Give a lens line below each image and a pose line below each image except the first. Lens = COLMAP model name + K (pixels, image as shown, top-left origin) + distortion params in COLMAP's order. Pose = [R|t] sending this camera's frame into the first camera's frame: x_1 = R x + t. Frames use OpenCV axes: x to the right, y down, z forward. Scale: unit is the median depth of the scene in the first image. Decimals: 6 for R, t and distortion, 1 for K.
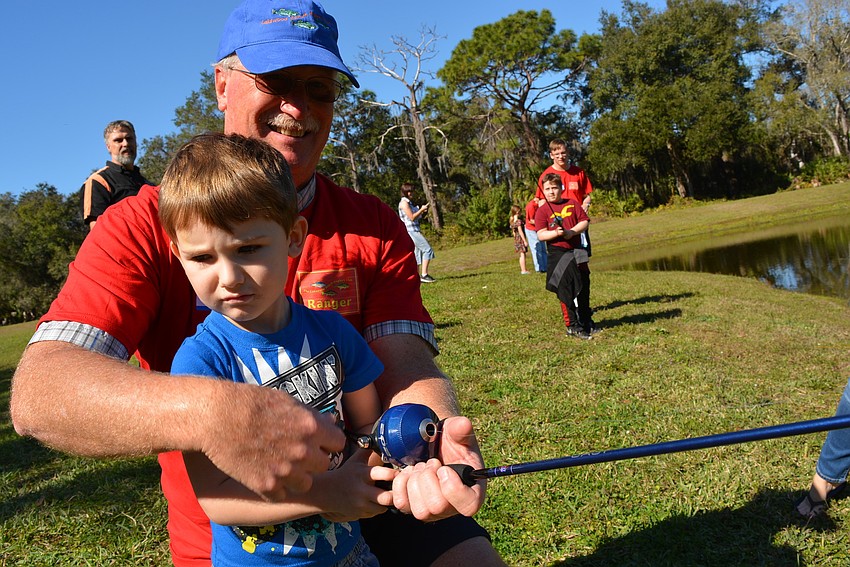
lens RADIAL K [[673.1, 0, 420.9], [0, 673.1, 285.8], [0, 0, 1]] dist [-0.089733, 0.020027]
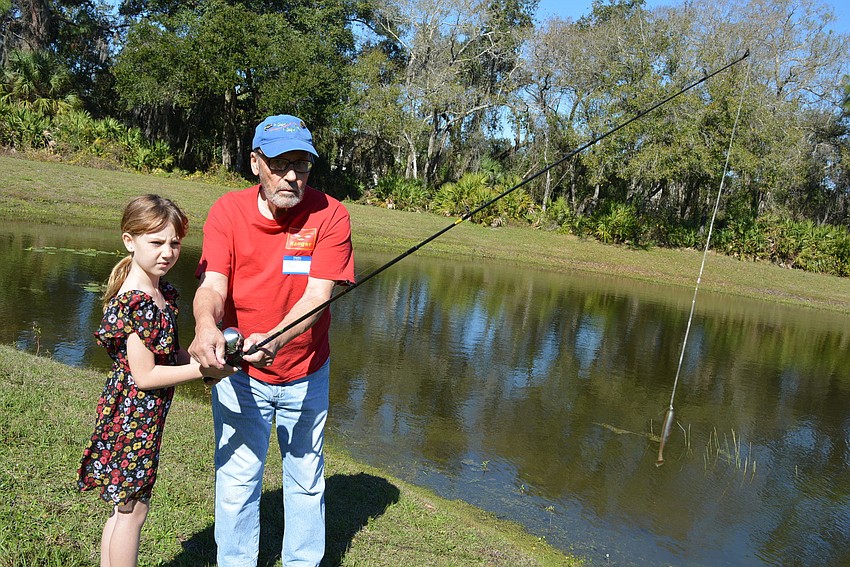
lens RADIAL K [[673.1, 0, 417.8], [0, 673.1, 282.3], [0, 0, 1]] dist [-0.089733, 0.020027]
pose [[0.720242, 0.203339, 0.663253, 0.074287], [-0.239179, 0.970242, -0.037724, -0.031108], [-0.651187, -0.131466, 0.747444, 0.266182]]
